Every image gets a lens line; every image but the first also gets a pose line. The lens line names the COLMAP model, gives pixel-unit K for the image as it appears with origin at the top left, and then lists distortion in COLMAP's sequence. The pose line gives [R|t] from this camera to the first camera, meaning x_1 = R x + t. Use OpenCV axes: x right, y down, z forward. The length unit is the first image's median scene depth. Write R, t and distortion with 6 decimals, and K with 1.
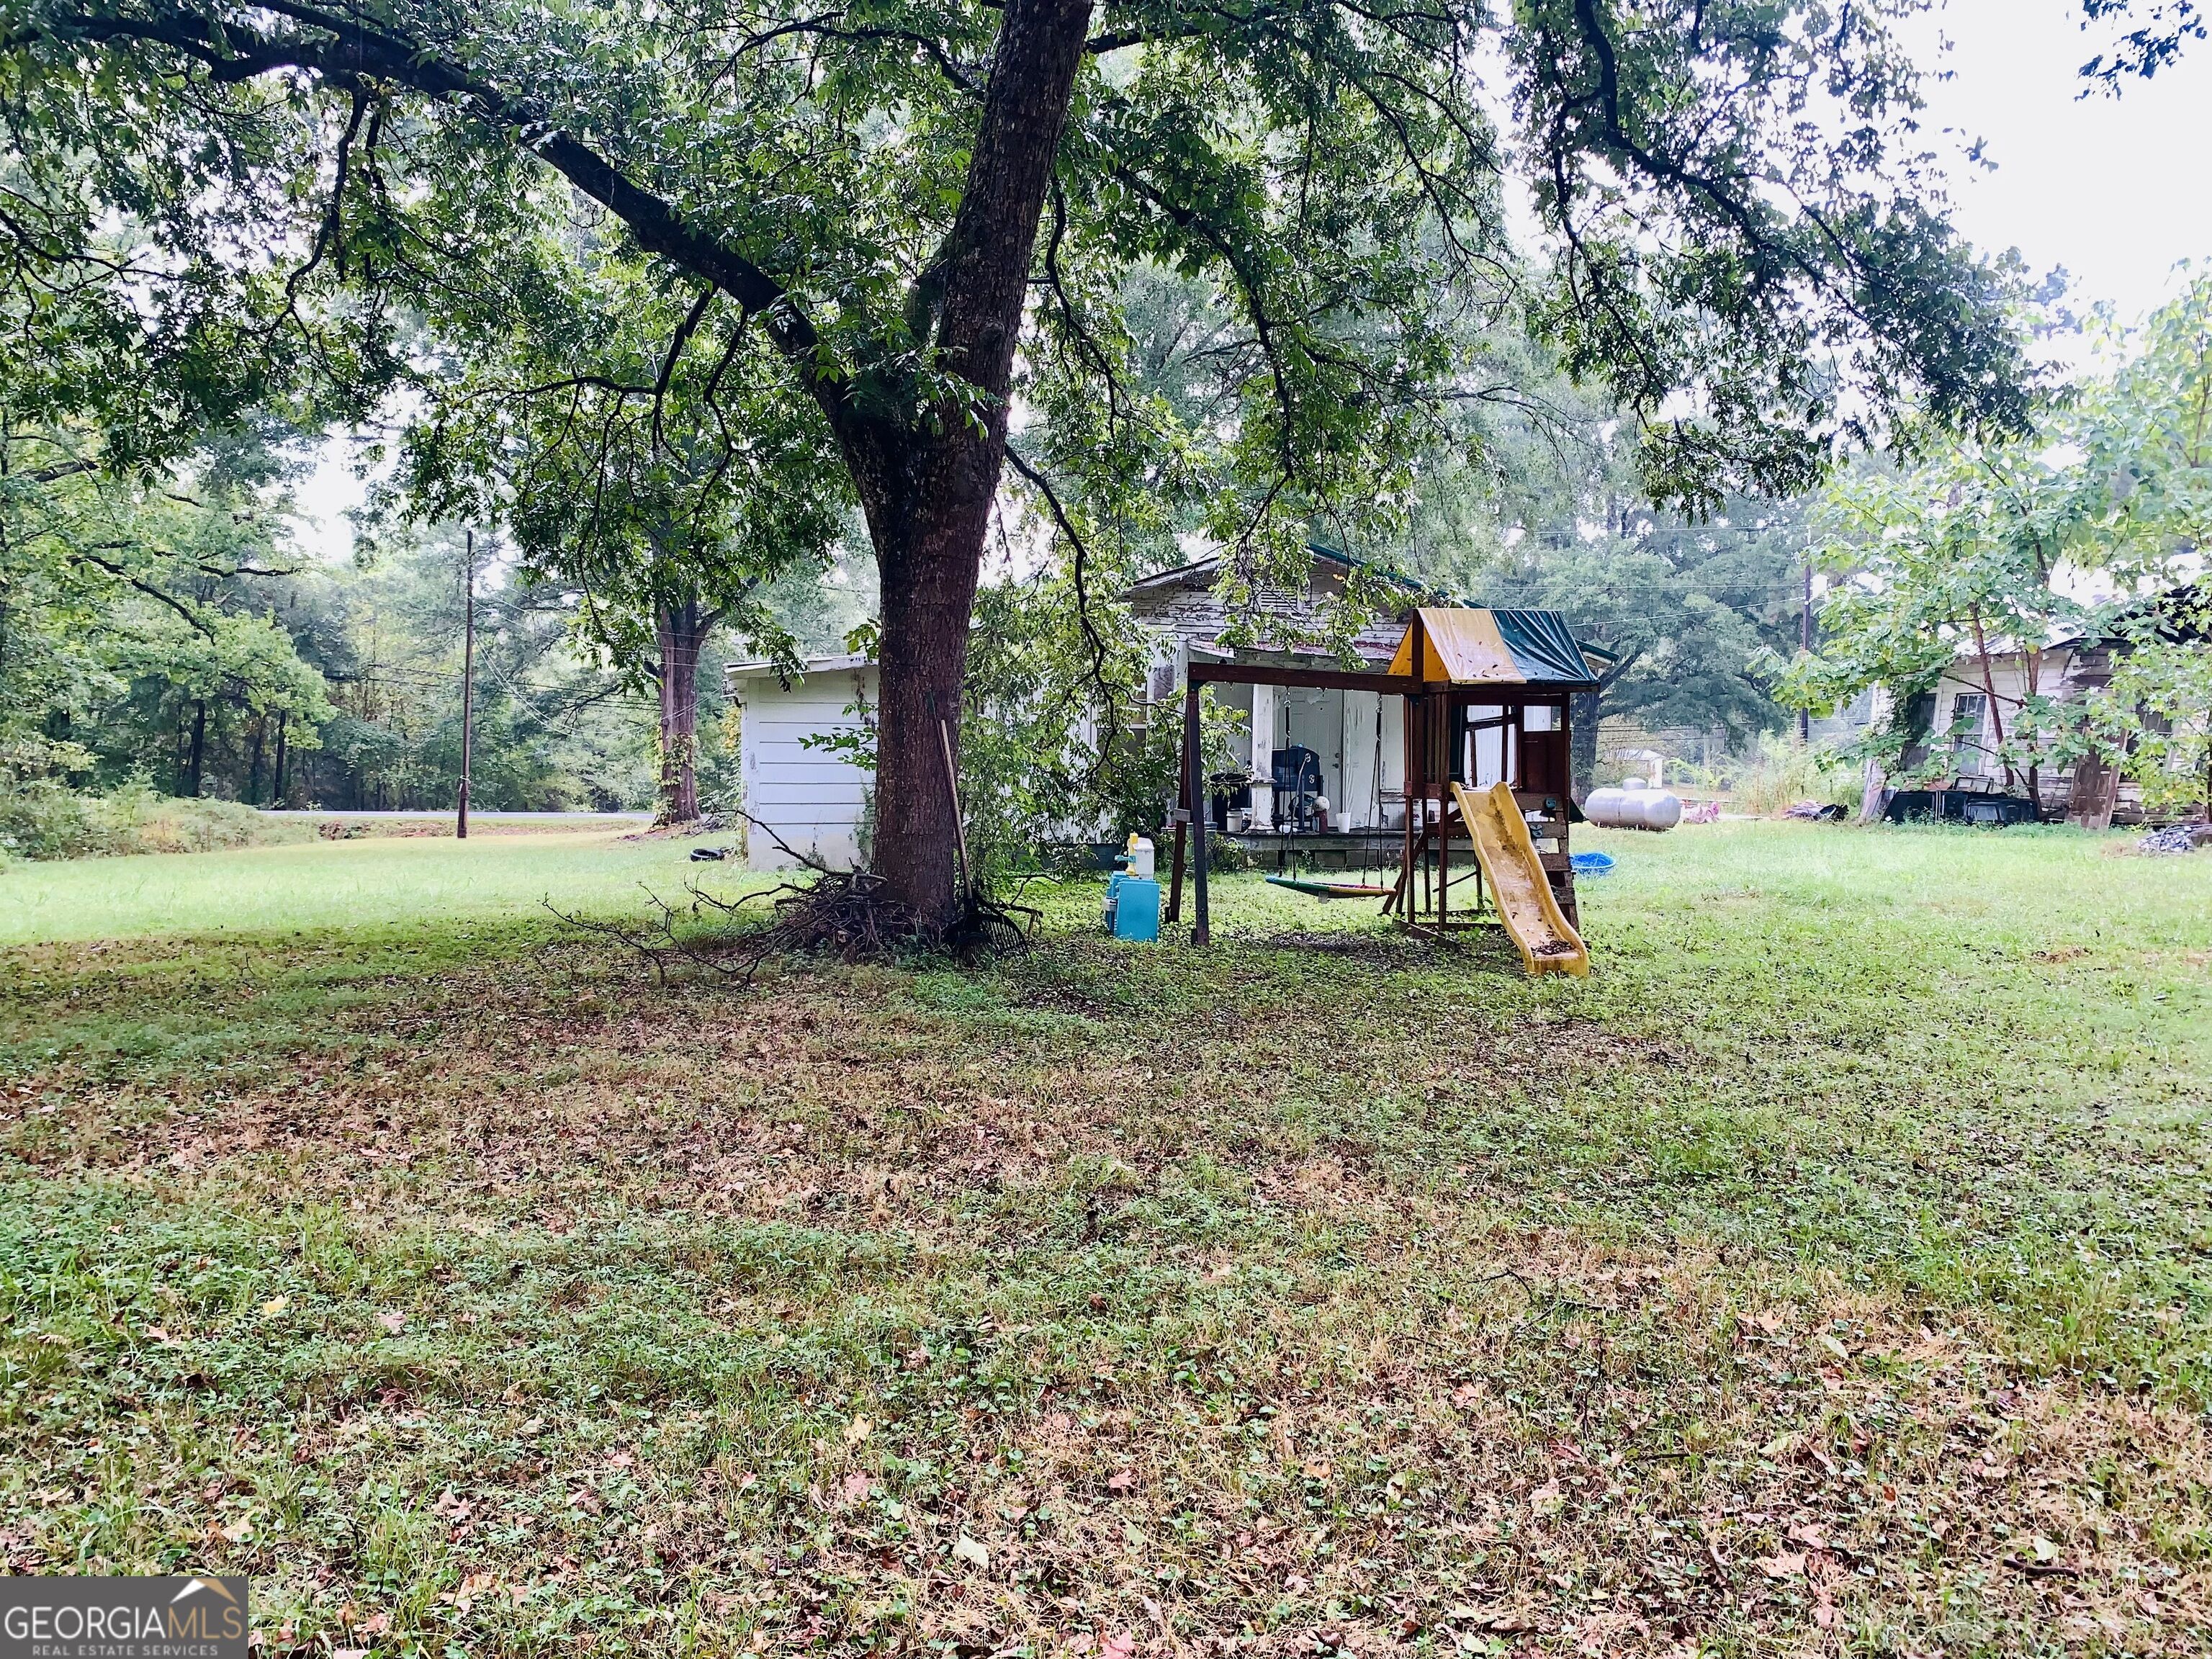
lens RADIAL K [[1701.2, 0, 1106.0], [0, 1701.2, 829.5], [0, 0, 1]] dist [-0.006854, 0.002061]
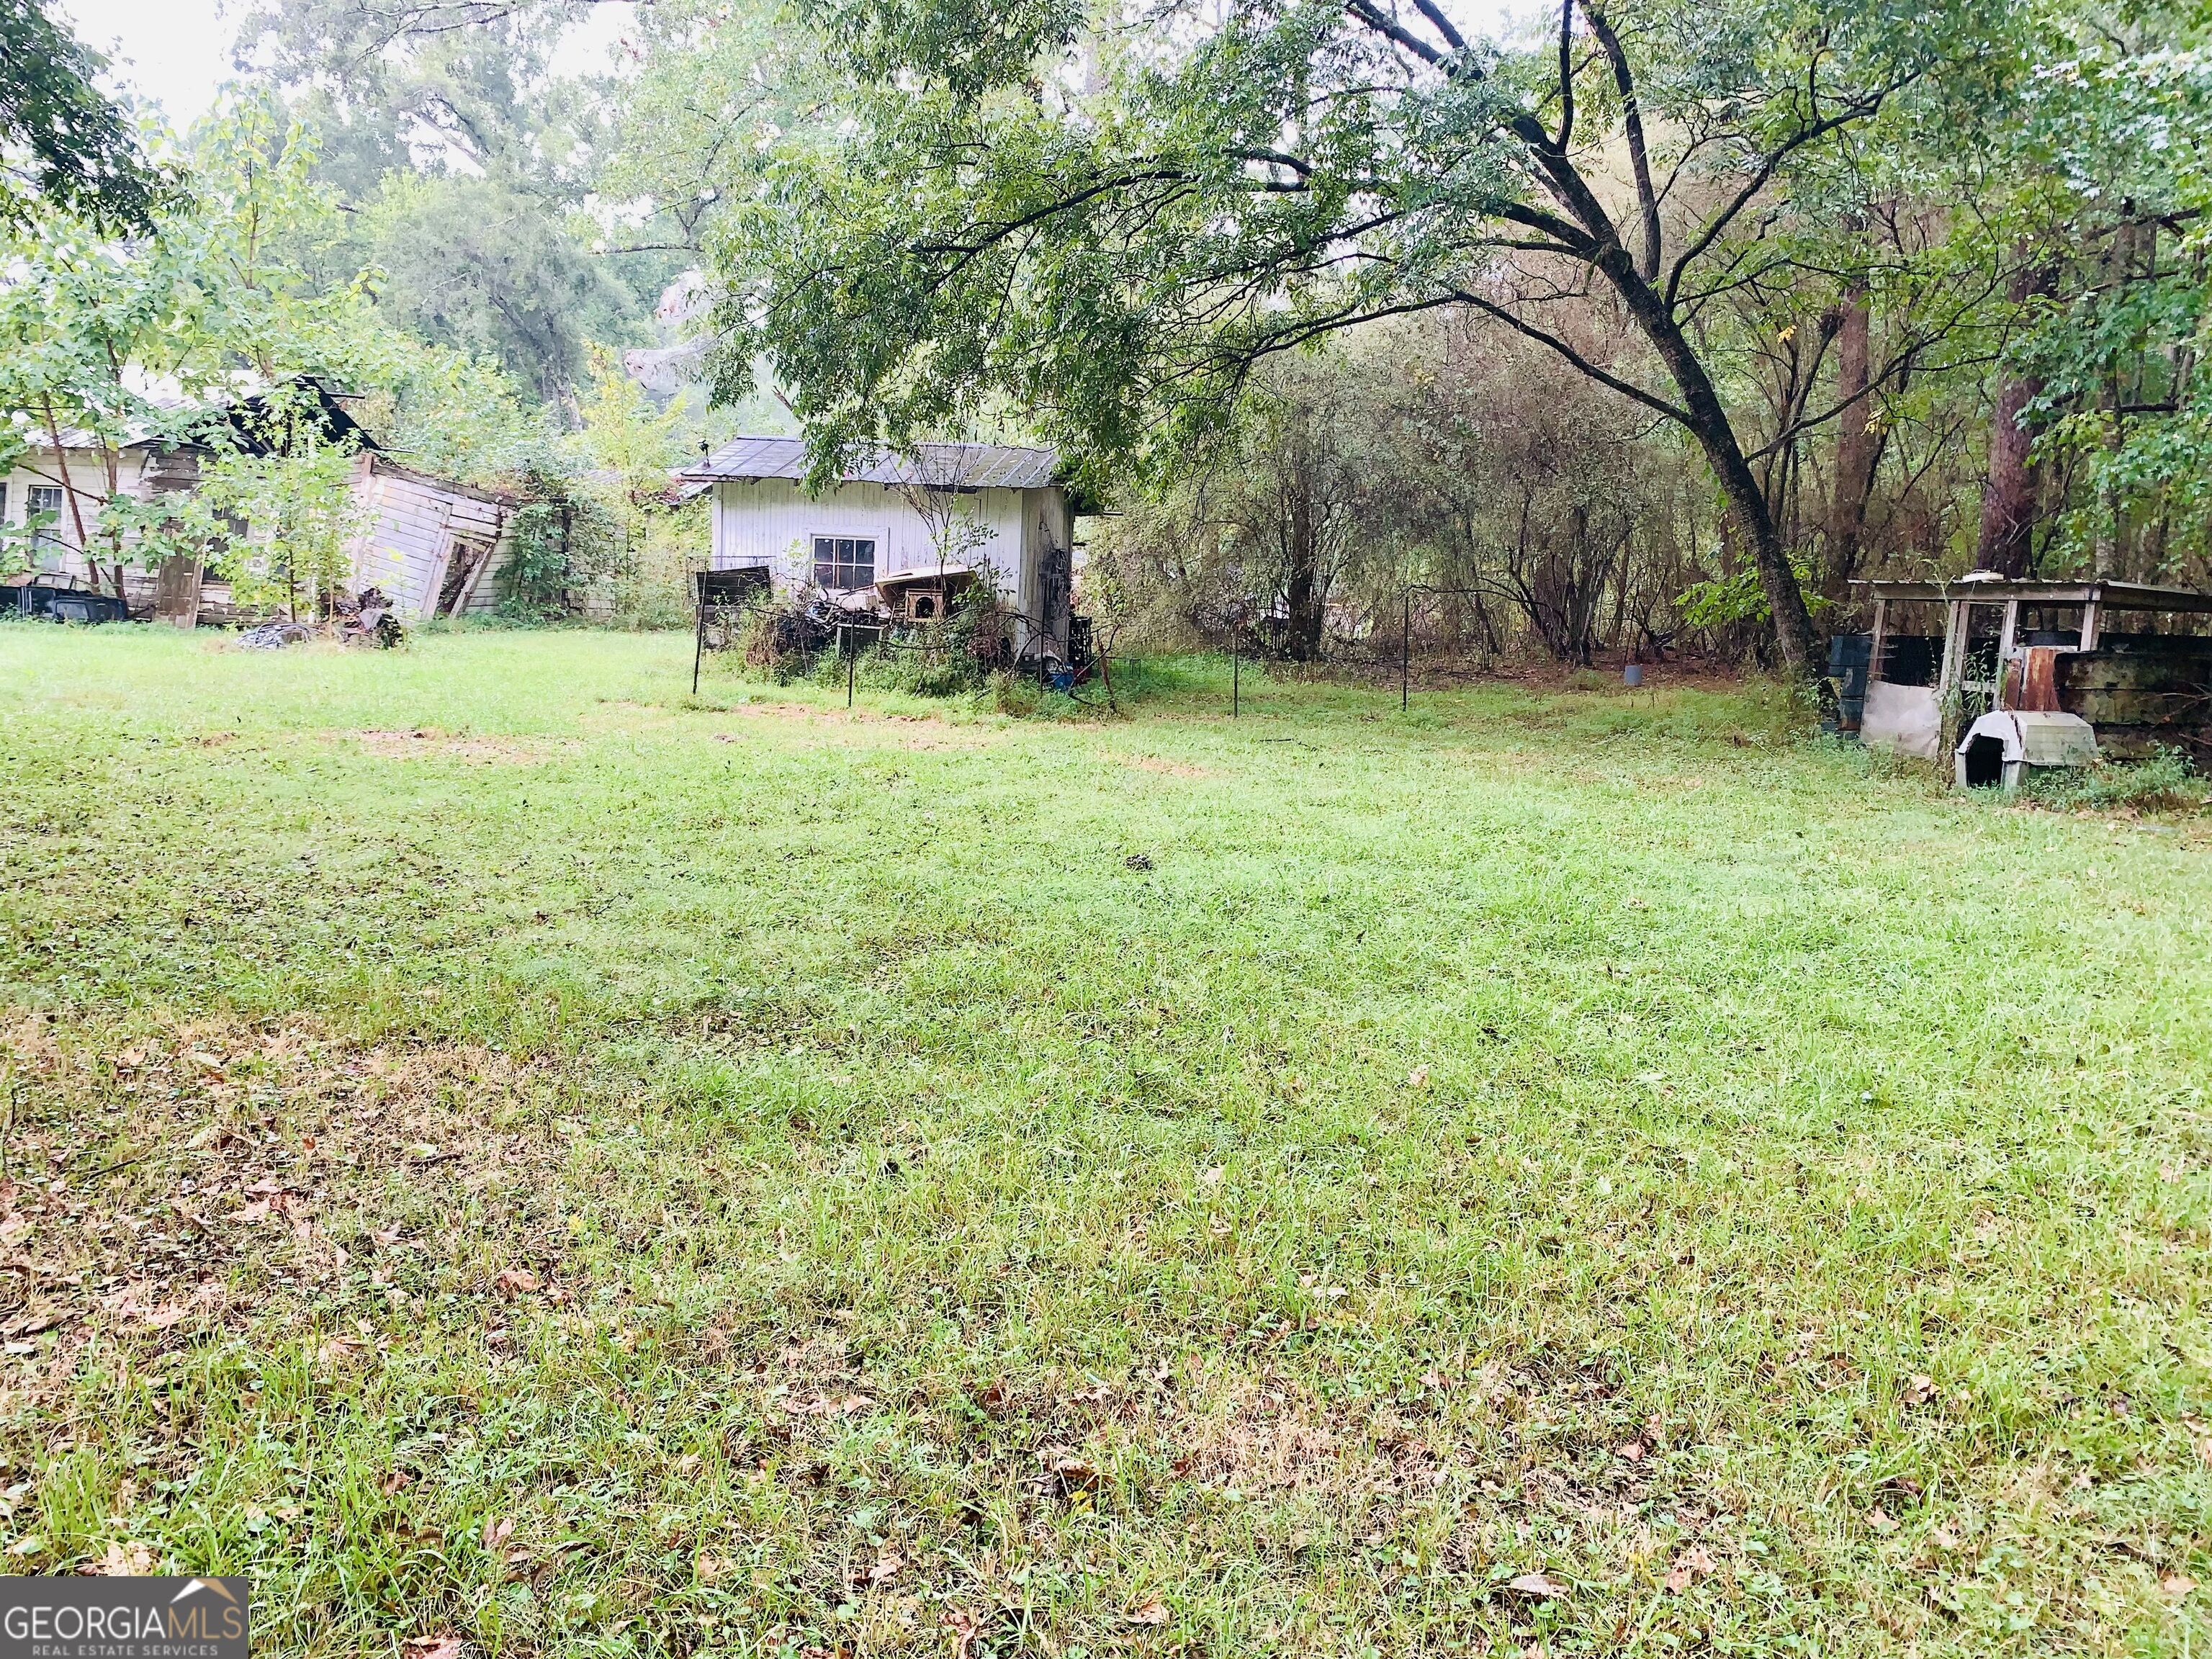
lens RADIAL K [[1650.5, 0, 1106.0], [0, 1650.5, 829.5], [0, 0, 1]] dist [-0.001953, -0.000829]
pose [[0.502859, -0.094356, 0.859203, -0.178723], [-0.009179, 0.993385, 0.114464, 0.016009], [-0.864320, -0.065446, 0.498666, -0.056561]]
